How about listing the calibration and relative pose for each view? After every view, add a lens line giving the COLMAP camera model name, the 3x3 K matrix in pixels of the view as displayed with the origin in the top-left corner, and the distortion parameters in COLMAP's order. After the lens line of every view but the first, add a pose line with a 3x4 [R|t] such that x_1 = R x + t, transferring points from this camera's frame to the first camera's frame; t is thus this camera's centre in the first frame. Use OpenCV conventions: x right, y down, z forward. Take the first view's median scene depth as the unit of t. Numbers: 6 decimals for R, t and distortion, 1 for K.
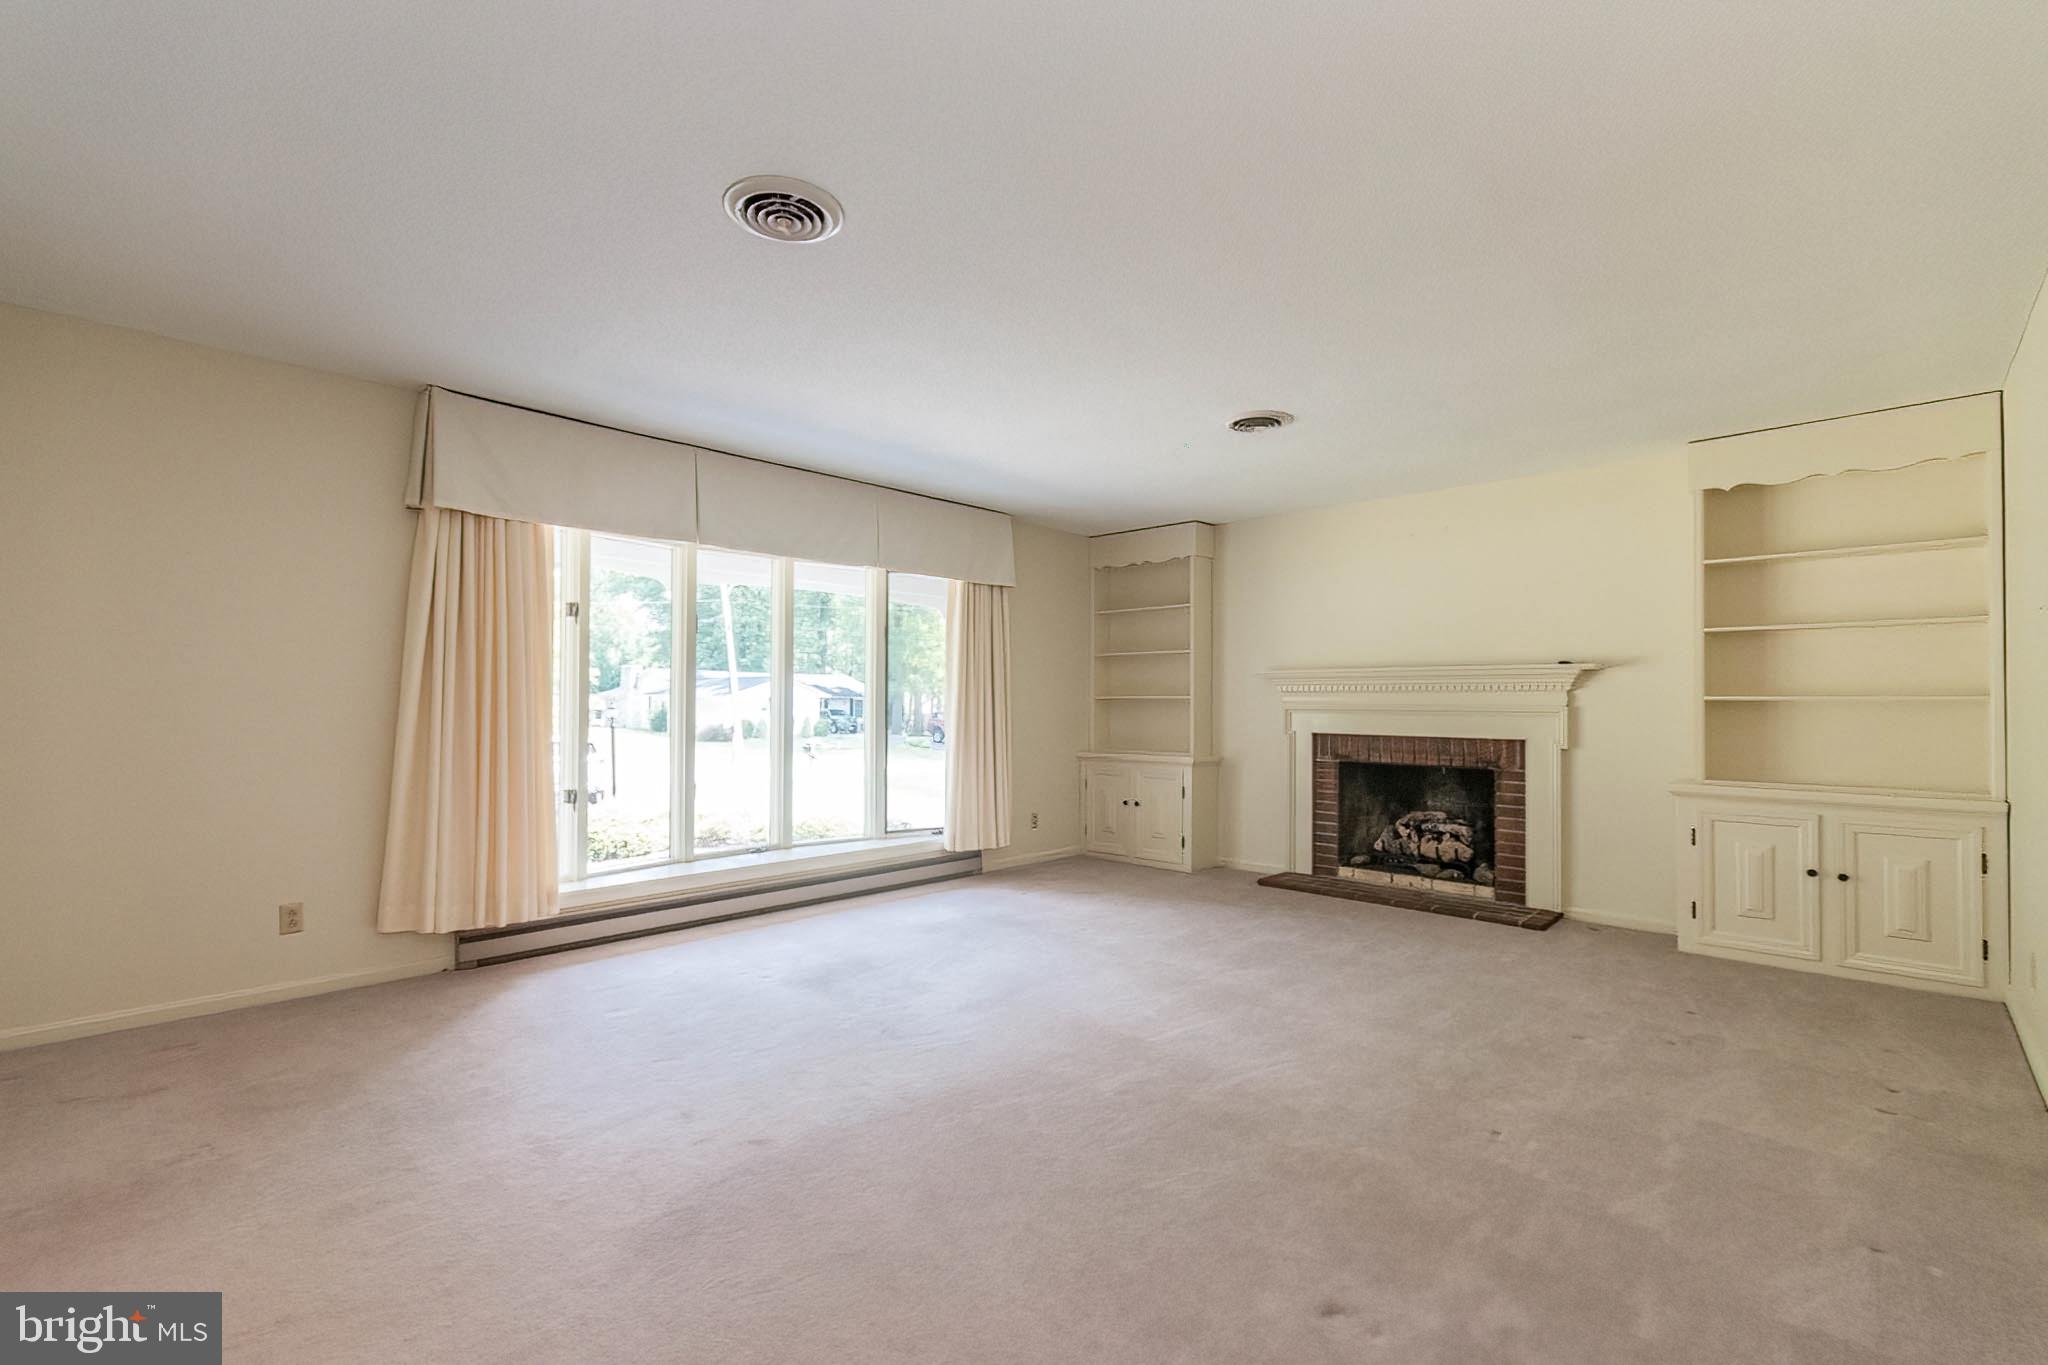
lens RADIAL K [[909.6, 0, 1018.7], [0, 909.6, 690.2], [0, 0, 1]] dist [0.000587, 0.000262]
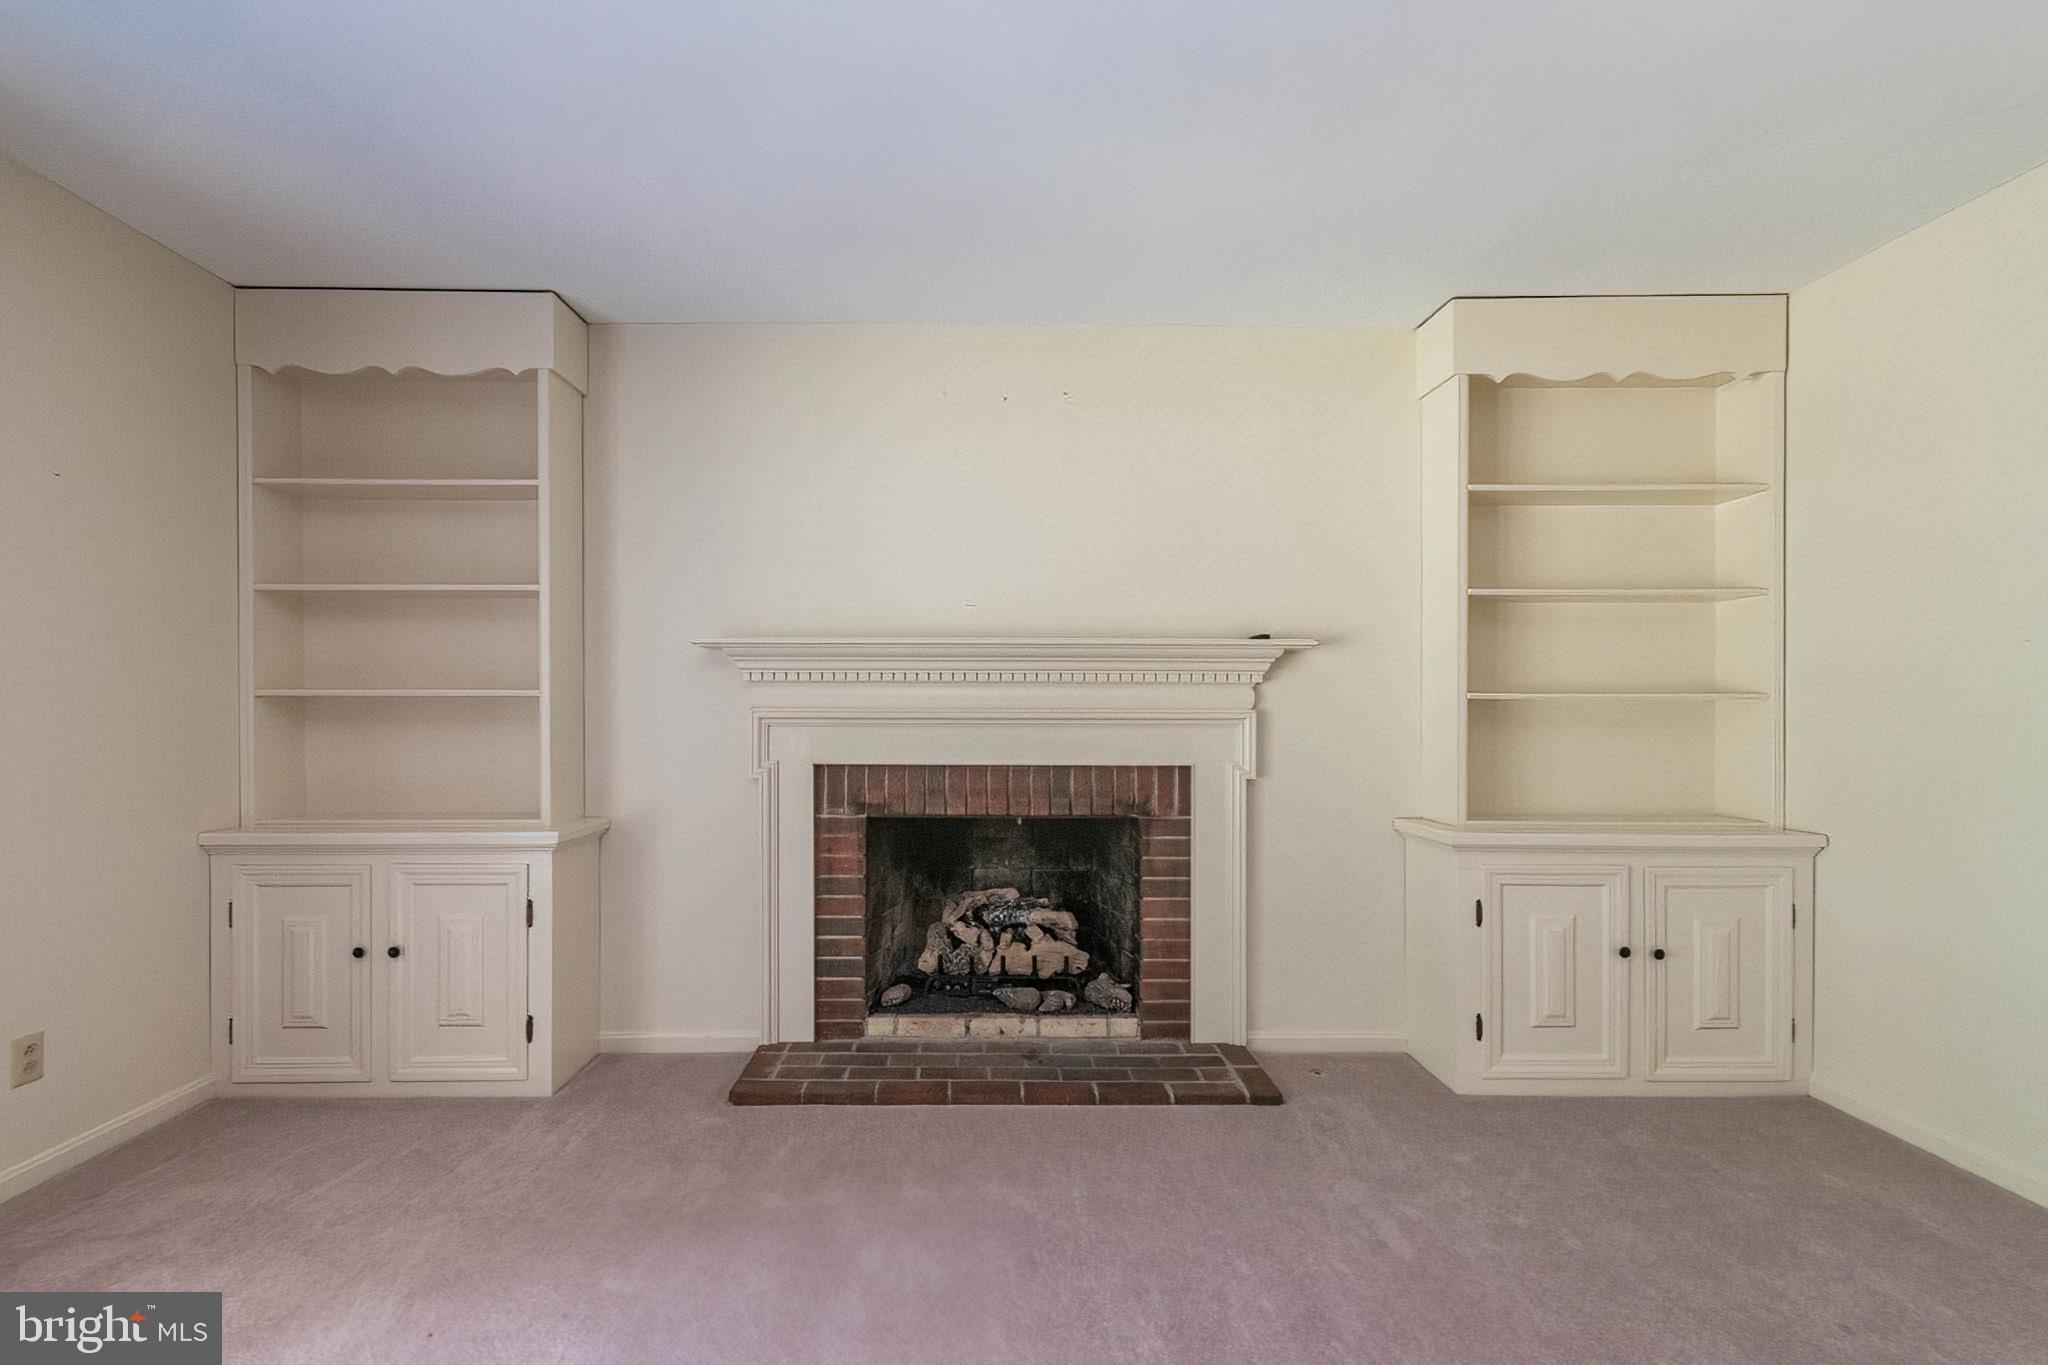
lens RADIAL K [[904.6, 0, 989.5], [0, 904.6, 716.3], [0, 0, 1]] dist [0.009011, 0.000266]
pose [[0.711743, -0.006759, 0.702408, 0.039257], [-0.007391, 0.999826, 0.017110, 0.011334], [-0.702401, -0.017370, 0.711569, 0.608951]]
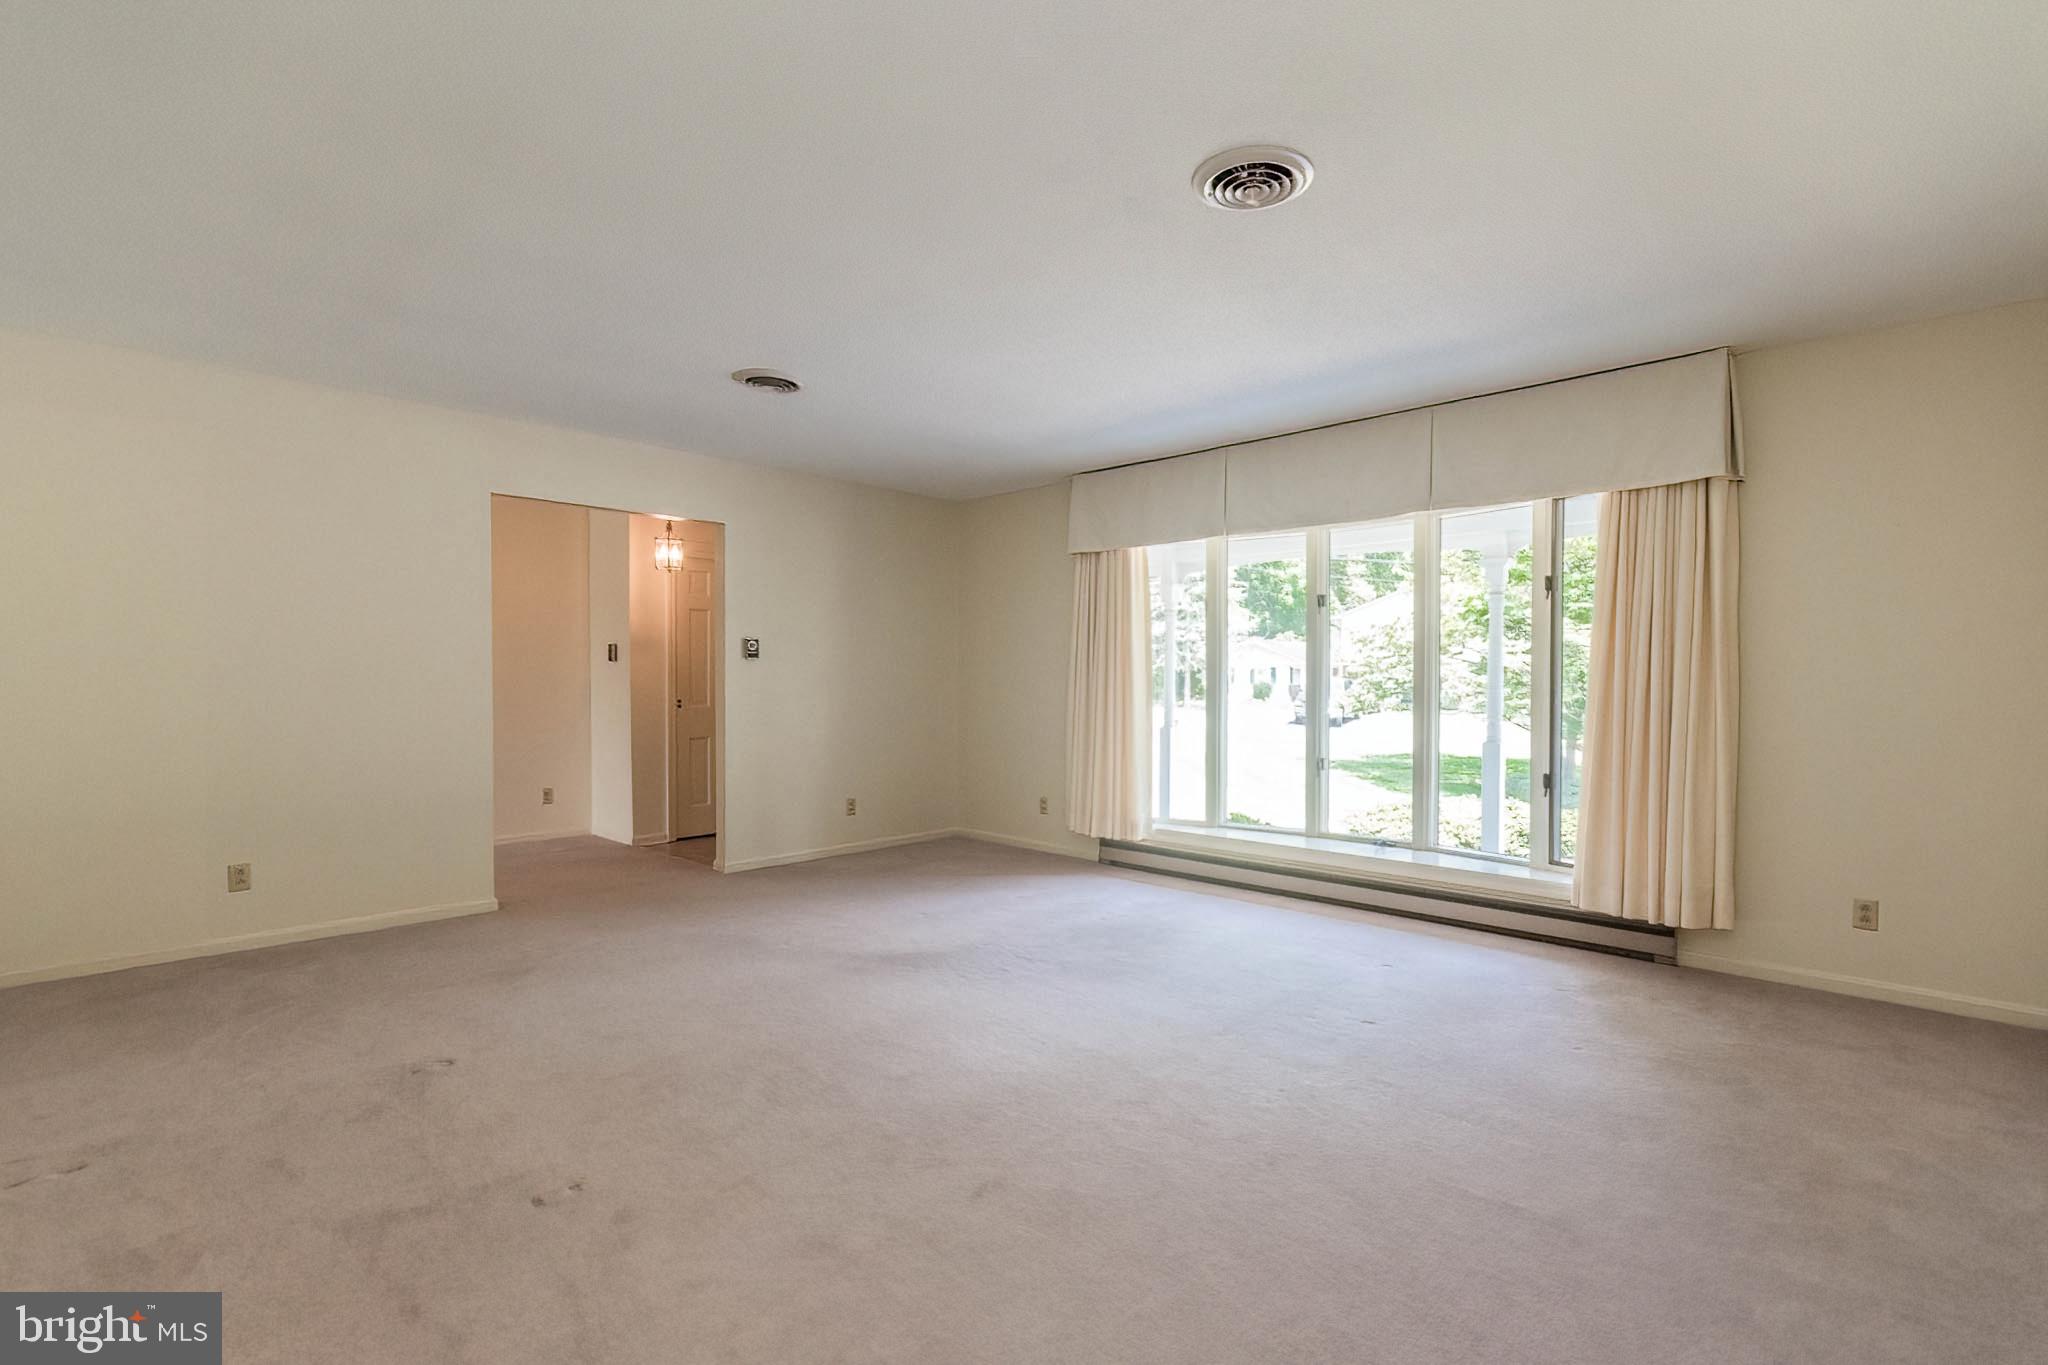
lens RADIAL K [[909.6, 0, 1018.7], [0, 909.6, 690.2], [0, 0, 1]] dist [0.000587, 0.000262]
pose [[0.005263, 0.008510, -0.999950, 0.601338], [0.012959, 0.999879, 0.008577, 0.009522], [0.999902, -0.013003, 0.005152, 0.611023]]
